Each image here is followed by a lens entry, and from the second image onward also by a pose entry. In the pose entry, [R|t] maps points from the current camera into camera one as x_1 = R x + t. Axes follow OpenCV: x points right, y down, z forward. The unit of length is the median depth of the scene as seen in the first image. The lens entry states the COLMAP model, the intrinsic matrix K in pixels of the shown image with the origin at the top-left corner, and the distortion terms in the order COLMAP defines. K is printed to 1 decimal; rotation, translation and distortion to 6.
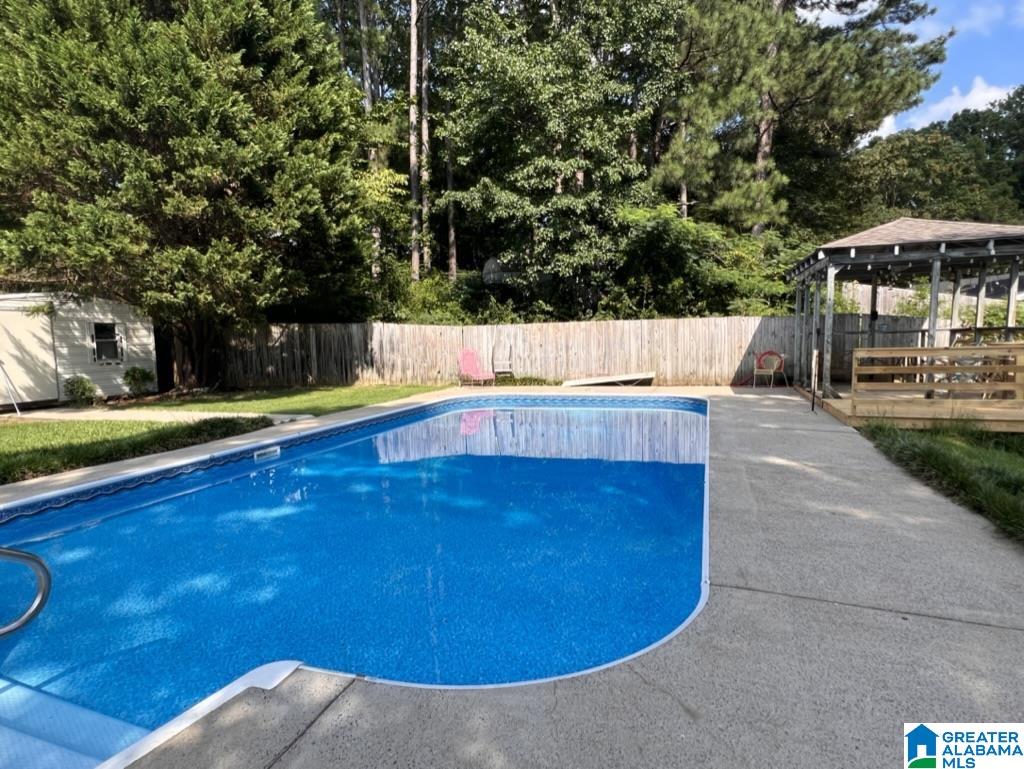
lens RADIAL K [[583.1, 0, 505.2], [0, 583.1, 384.1], [0, 0, 1]] dist [0.000092, 0.001026]
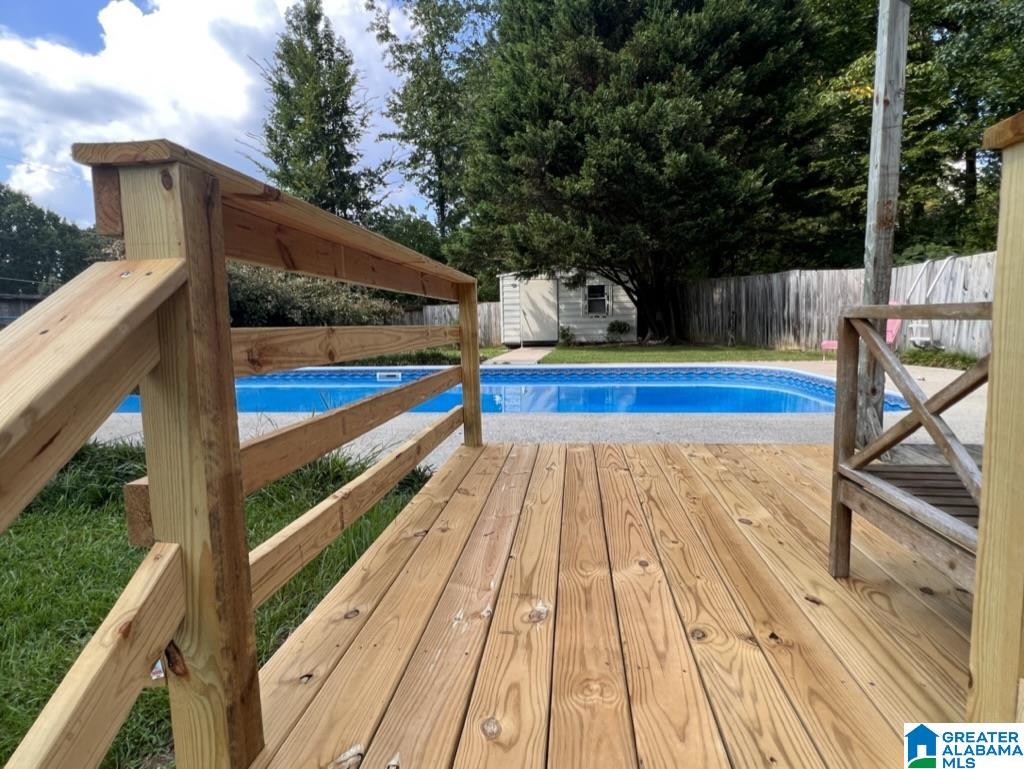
lens RADIAL K [[583.1, 0, 505.2], [0, 583.1, 384.1], [0, 0, 1]] dist [0.000092, 0.001026]
pose [[0.223101, 0.118950, -0.967511, 0.575579], [-0.064846, 0.992139, 0.107025, -0.015706], [0.972636, 0.038862, 0.229060, 0.555661]]
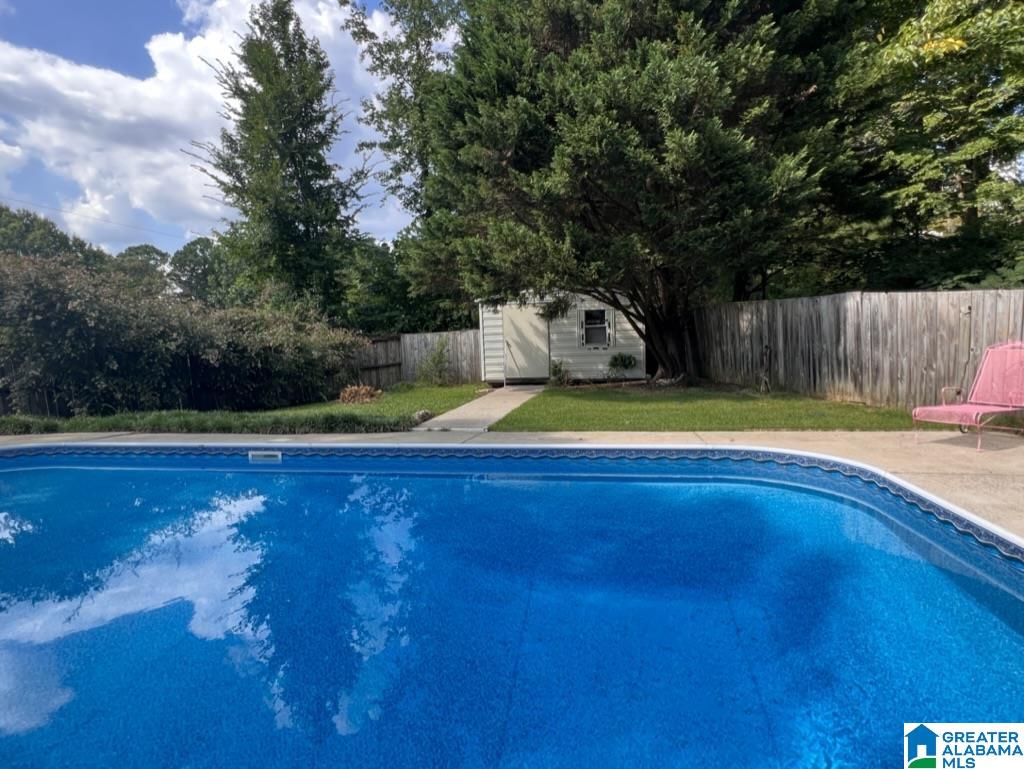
lens RADIAL K [[570.9, 0, 506.8], [0, 570.9, 380.1], [0, 0, 1]] dist [-0.002883, 0.000324]
pose [[0.174623, 0.088942, -0.980610, 0.331196], [-0.052394, 0.995340, 0.080948, -0.059295], [0.983240, 0.037243, 0.178469, 0.710956]]
